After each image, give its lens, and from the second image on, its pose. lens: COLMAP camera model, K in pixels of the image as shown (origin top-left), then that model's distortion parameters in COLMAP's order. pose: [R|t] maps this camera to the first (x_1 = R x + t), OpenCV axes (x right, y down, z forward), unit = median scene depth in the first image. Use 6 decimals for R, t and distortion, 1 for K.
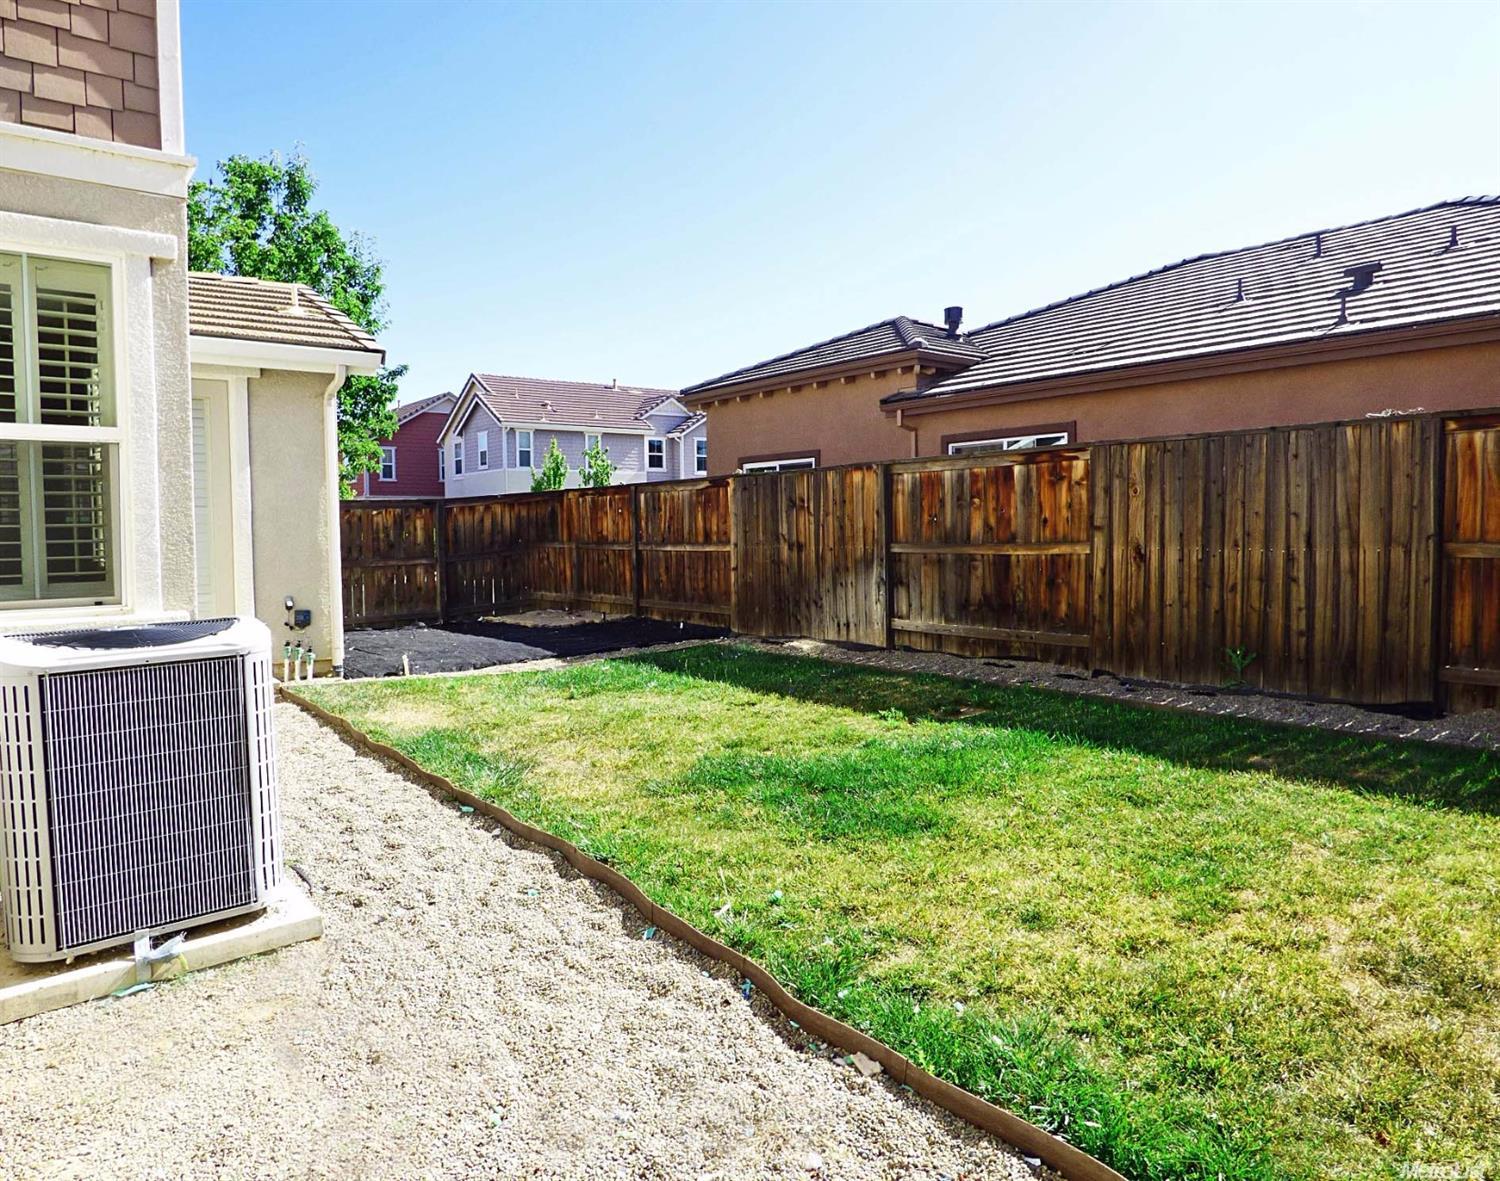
lens RADIAL K [[978.9, 0, 746.3], [0, 978.9, 577.0], [0, 0, 1]] dist [-0.007808, -0.000156]
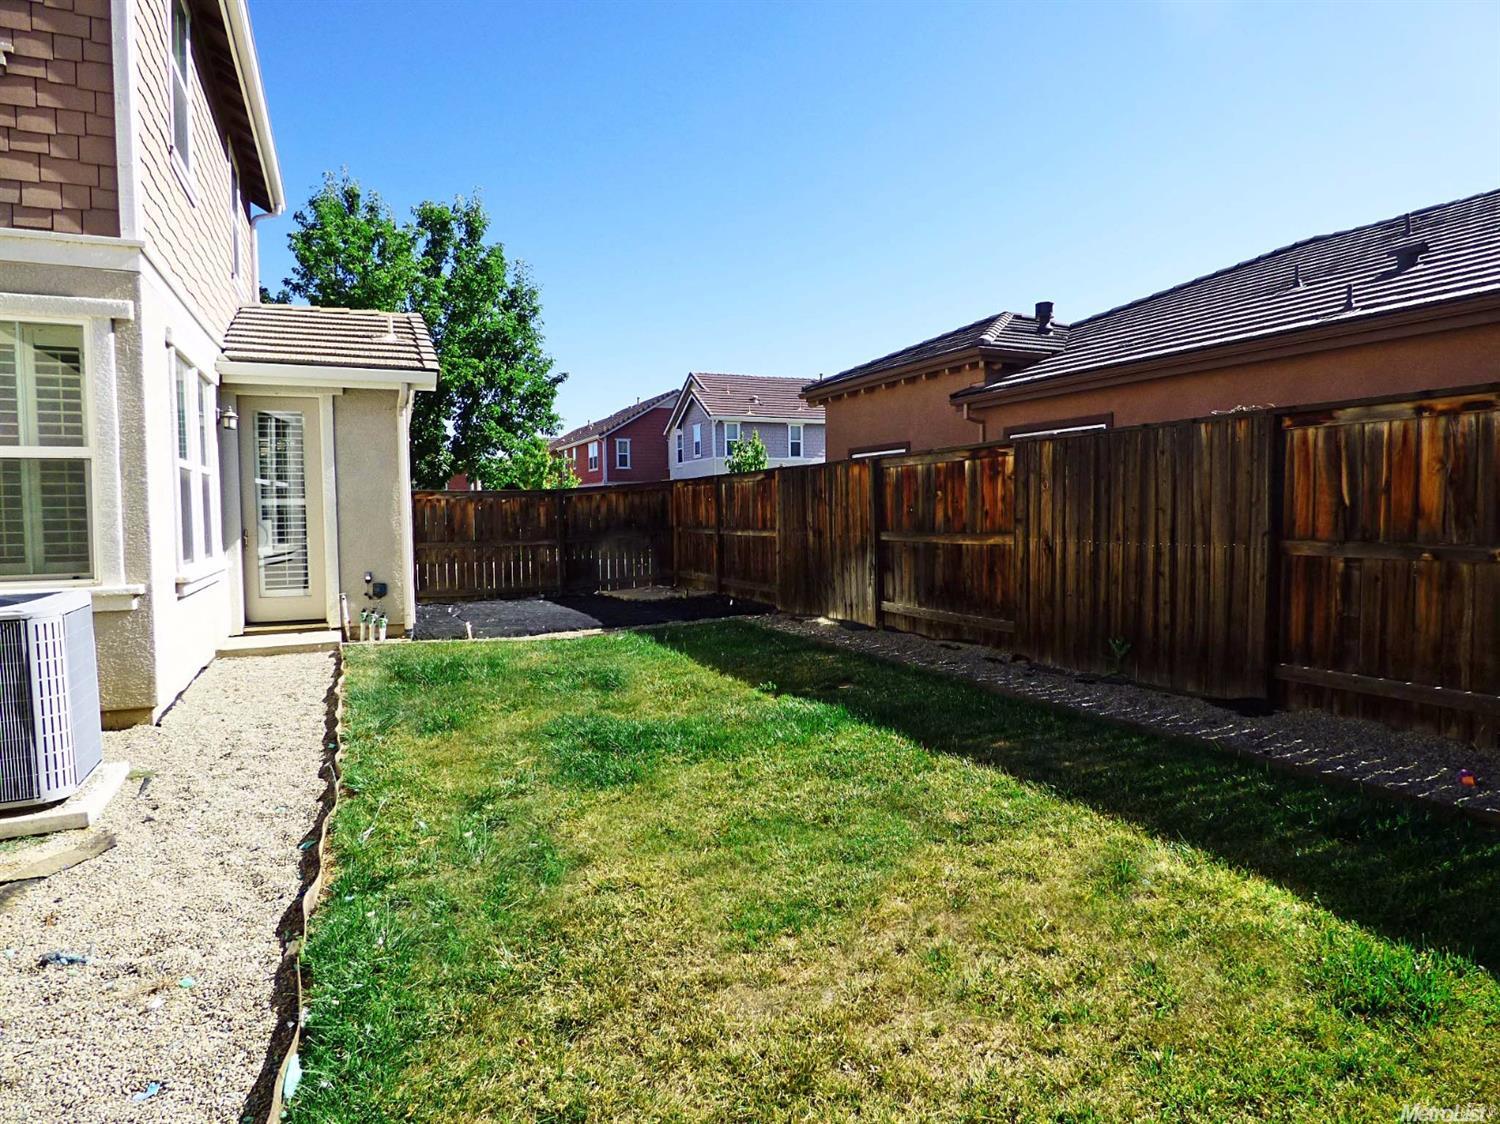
lens RADIAL K [[900.6, 0, 754.4], [0, 900.6, 569.2], [0, 0, 1]] dist [-0.004320, -0.002407]
pose [[0.976976, 0.016446, -0.212714, 0.246248], [-0.013158, 0.999771, 0.016862, -0.008594], [0.212942, -0.013675, 0.976969, -0.007252]]
